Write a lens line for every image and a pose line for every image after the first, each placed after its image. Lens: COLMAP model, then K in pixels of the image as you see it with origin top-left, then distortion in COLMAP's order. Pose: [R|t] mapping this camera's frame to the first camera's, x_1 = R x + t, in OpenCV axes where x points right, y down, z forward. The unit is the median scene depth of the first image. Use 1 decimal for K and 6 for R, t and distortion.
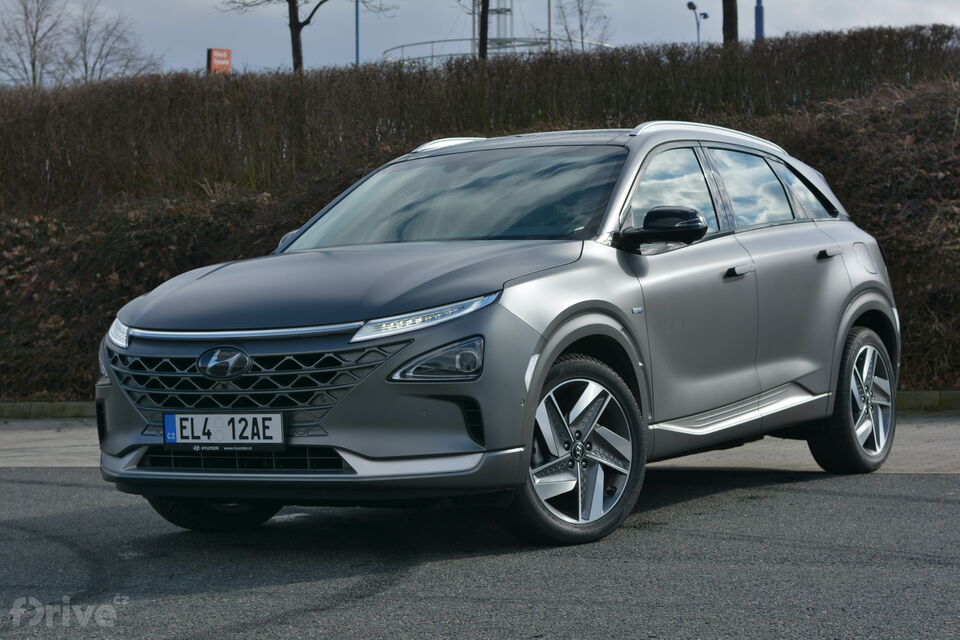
lens RADIAL K [[2097.7, 0, 480.0], [0, 2097.7, 320.0], [0, 0, 1]] dist [-0.034503, 0.087301]
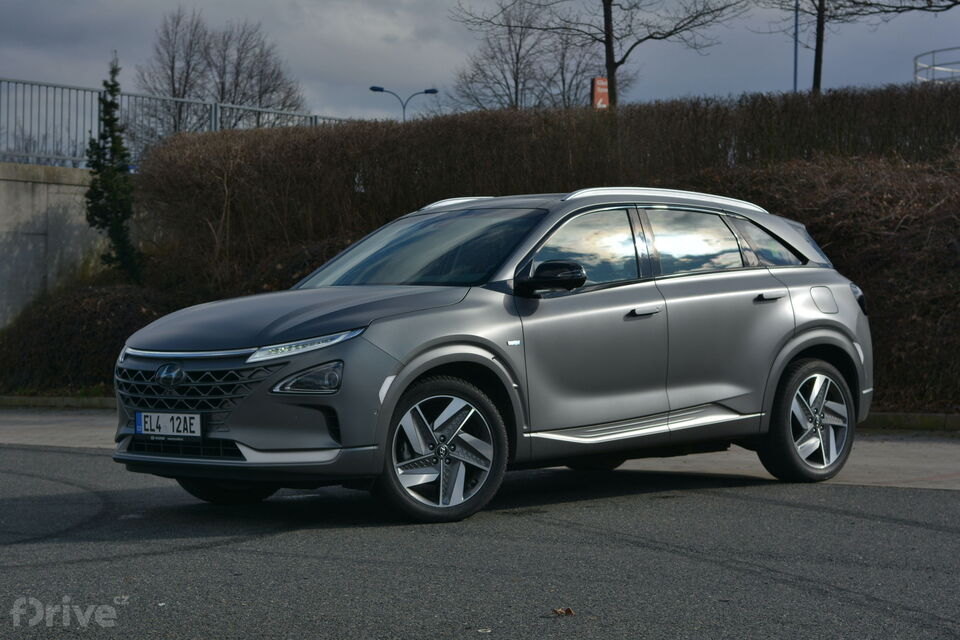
lens RADIAL K [[2097.7, 0, 480.0], [0, 2097.7, 320.0], [0, 0, 1]] dist [-0.034503, 0.087301]
pose [[0.967382, 0.021261, -0.252429, 0.394864], [-0.021865, 0.999761, 0.000411, -0.019358], [0.252378, 0.005122, 0.967615, -0.245276]]
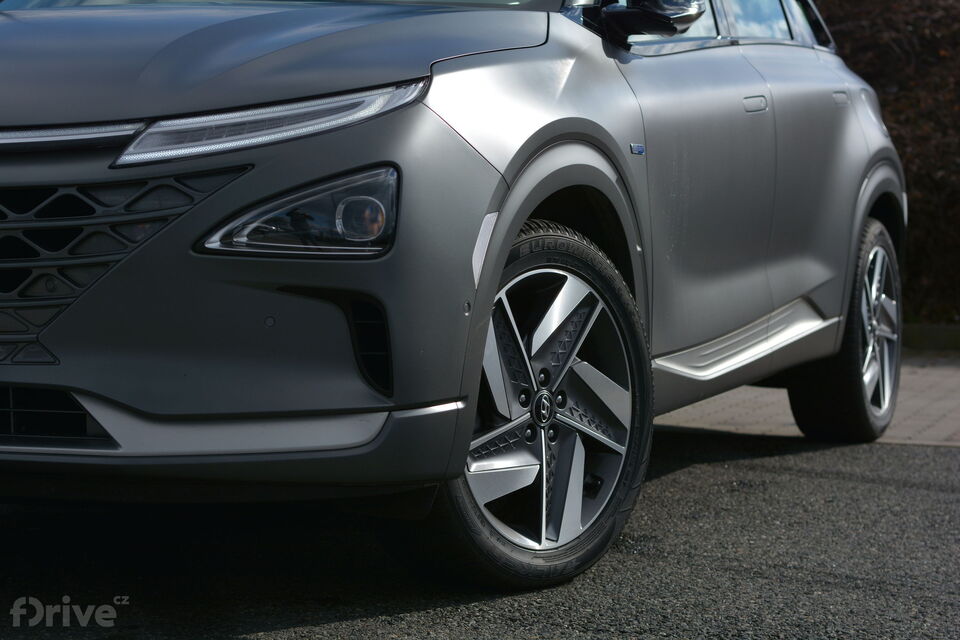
lens RADIAL K [[2097.7, 0, 480.0], [0, 2097.7, 320.0], [0, 0, 1]] dist [-0.034503, 0.087301]
pose [[0.987488, 0.036146, 0.153494, -0.048708], [-0.041757, 0.998566, 0.033494, 0.024198], [-0.152063, -0.039484, 0.987582, 0.495096]]
